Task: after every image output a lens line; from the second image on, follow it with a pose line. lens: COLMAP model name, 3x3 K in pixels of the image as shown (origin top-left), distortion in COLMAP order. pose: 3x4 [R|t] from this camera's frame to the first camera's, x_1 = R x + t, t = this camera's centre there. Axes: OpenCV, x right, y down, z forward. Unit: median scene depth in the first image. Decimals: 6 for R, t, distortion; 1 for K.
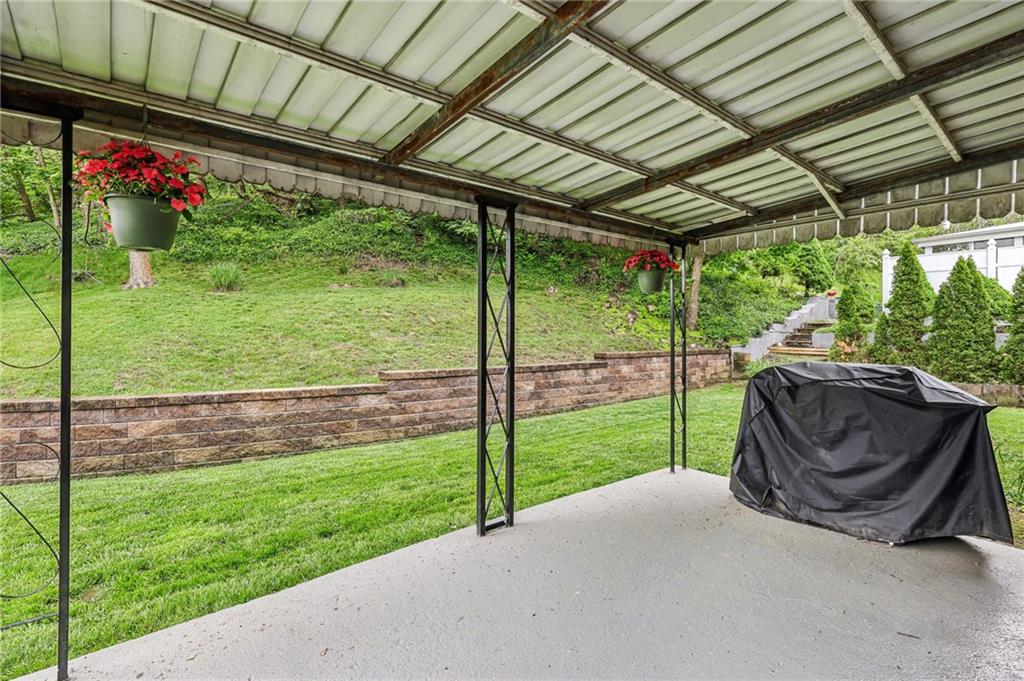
lens RADIAL K [[481.7, 0, 496.6], [0, 481.7, 340.2], [0, 0, 1]] dist [-0.000591, -0.001096]
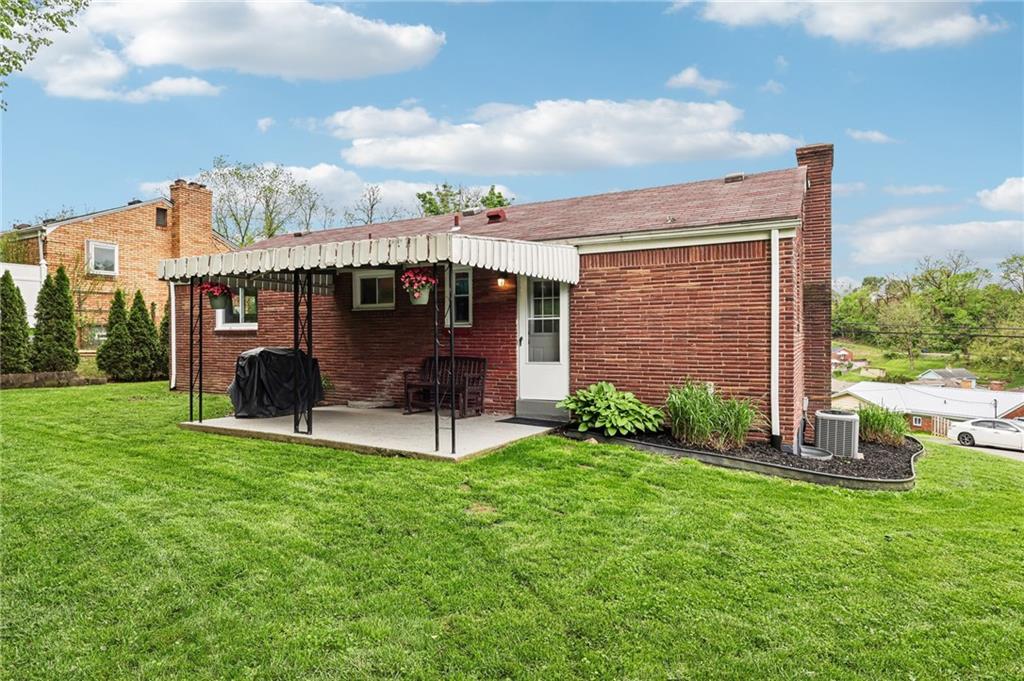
lens RADIAL K [[574.1, 0, 506.0], [0, 574.1, 340.3], [0, 0, 1]] dist [-0.002649, 0.002401]
pose [[-0.378471, -0.004891, 0.925600, -1.526601], [0.007826, 0.999933, 0.008484, -0.000709], [-0.925580, 0.010455, -0.378408, 0.683979]]
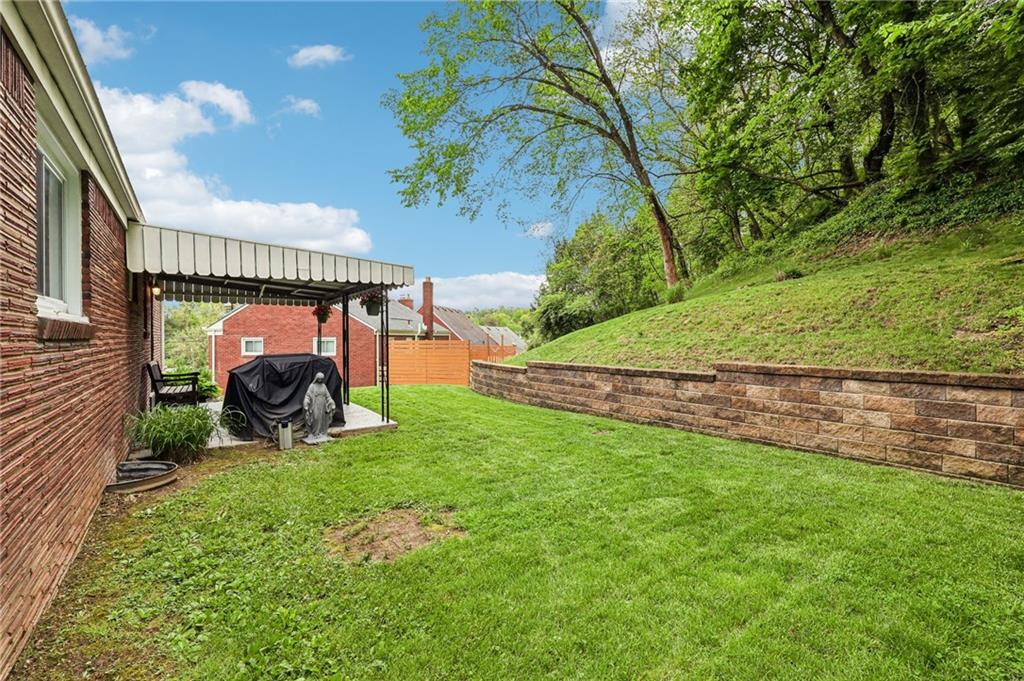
lens RADIAL K [[481.7, 0, 496.6], [0, 481.7, 340.2], [0, 0, 1]] dist [-0.000591, -0.001096]
pose [[-0.117491, 0.008070, -0.993041, 1.736209], [-0.005137, 0.999949, 0.008734, -0.018190], [0.993061, 0.006127, -0.117443, 1.388712]]
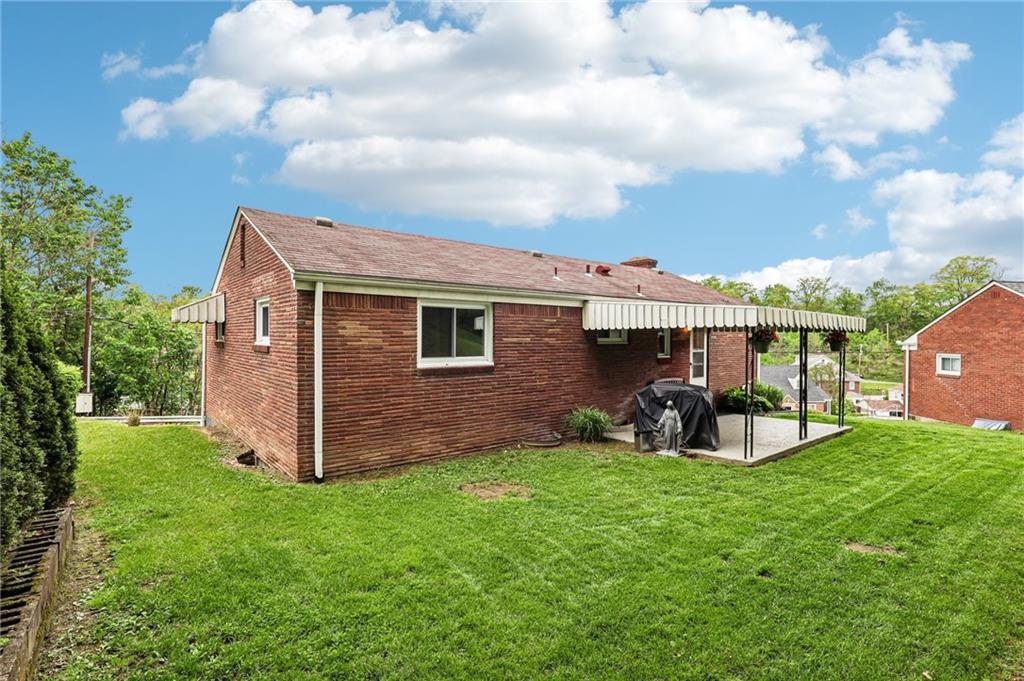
lens RADIAL K [[485.9, 0, 508.0], [0, 485.9, 337.8], [0, 0, 1]] dist [-0.000897, -0.000421]
pose [[-0.999982, -0.002413, -0.005482, 1.094249], [-0.002461, 0.999959, 0.008688, -0.140226], [0.005461, 0.008702, -0.999947, 2.381969]]
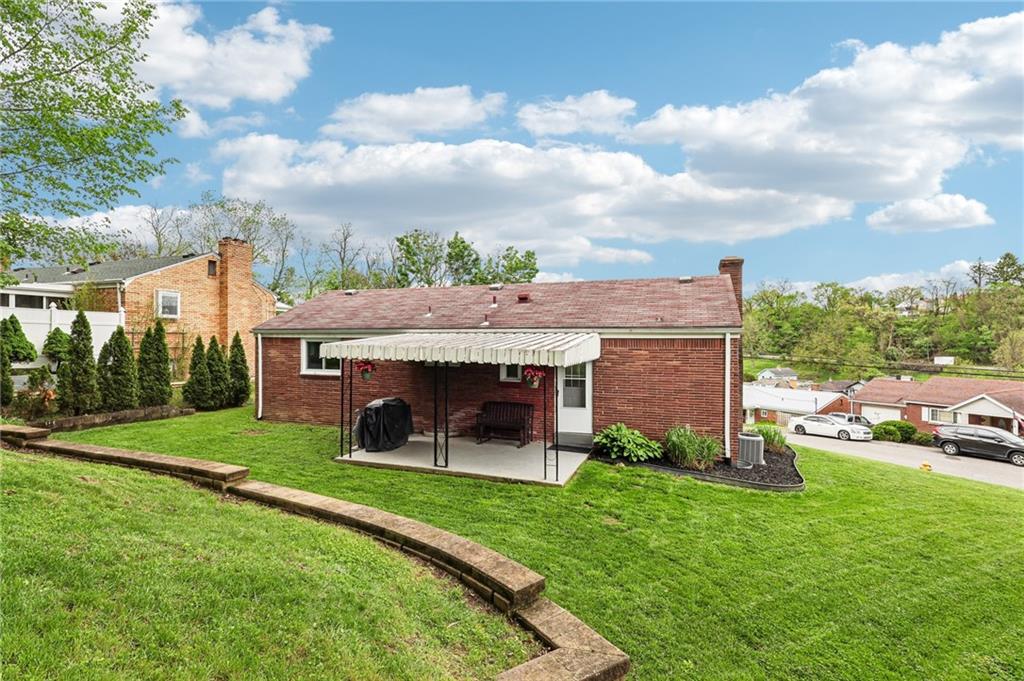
lens RADIAL K [[485.9, 0, 508.0], [0, 485.9, 337.8], [0, 0, 1]] dist [-0.000897, -0.000421]
pose [[-0.515629, -0.000625, 0.856812, -1.707704], [0.001706, 0.999997, 0.001756, -0.250337], [-0.856810, 0.002367, -0.515627, 1.343793]]
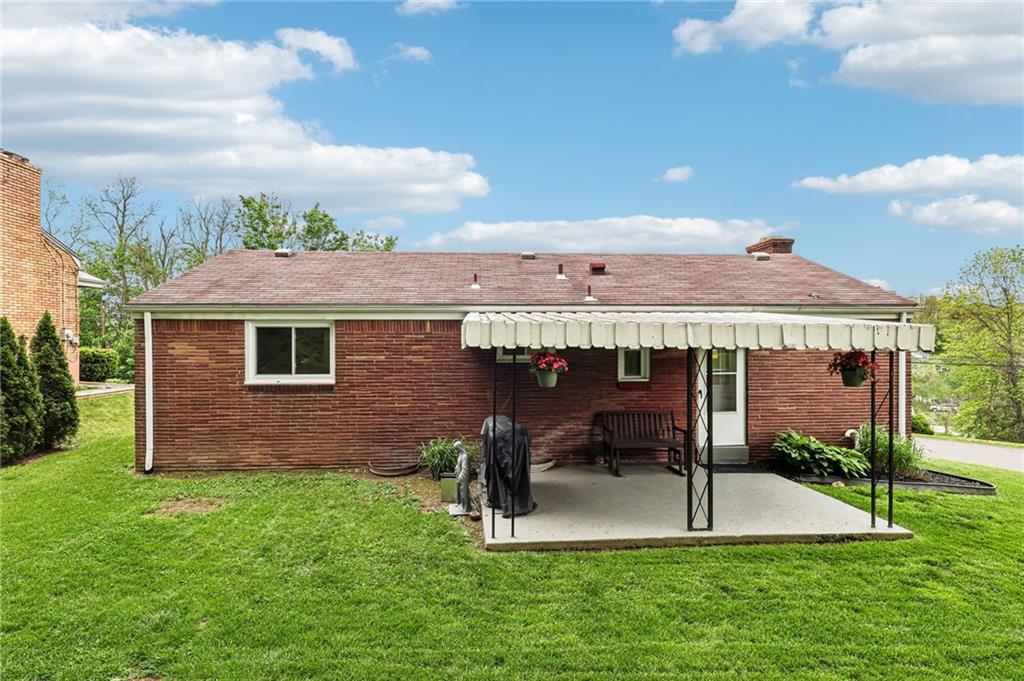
lens RADIAL K [[485.9, 0, 508.0], [0, 485.9, 337.8], [0, 0, 1]] dist [-0.000897, -0.000421]
pose [[-0.818253, 0.003056, 0.574850, -0.270678], [0.005562, 0.999981, 0.002600, -0.187238], [-0.574831, 0.005325, -0.818255, 1.729528]]
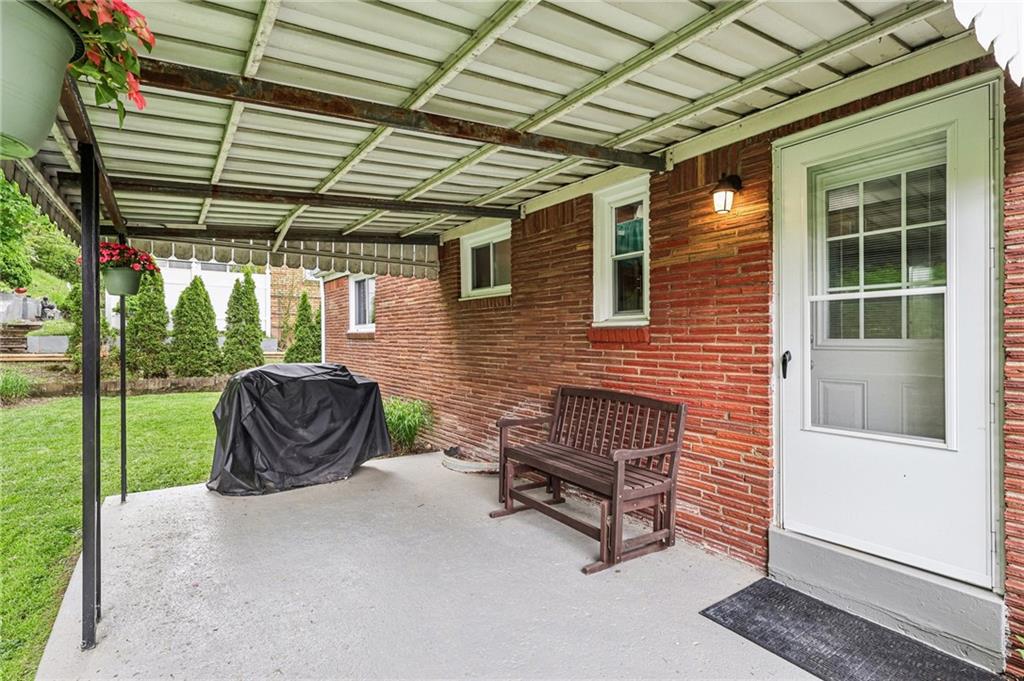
lens RADIAL K [[474.7, 0, 512.0], [0, 474.7, 340.5], [0, 0, 1]] dist [-0.000640, -0.000171]
pose [[0.047573, -0.008563, 0.998831, -0.383263], [0.009374, 0.999923, 0.008126, -0.014715], [-0.998824, 0.008976, 0.047650, 0.222085]]
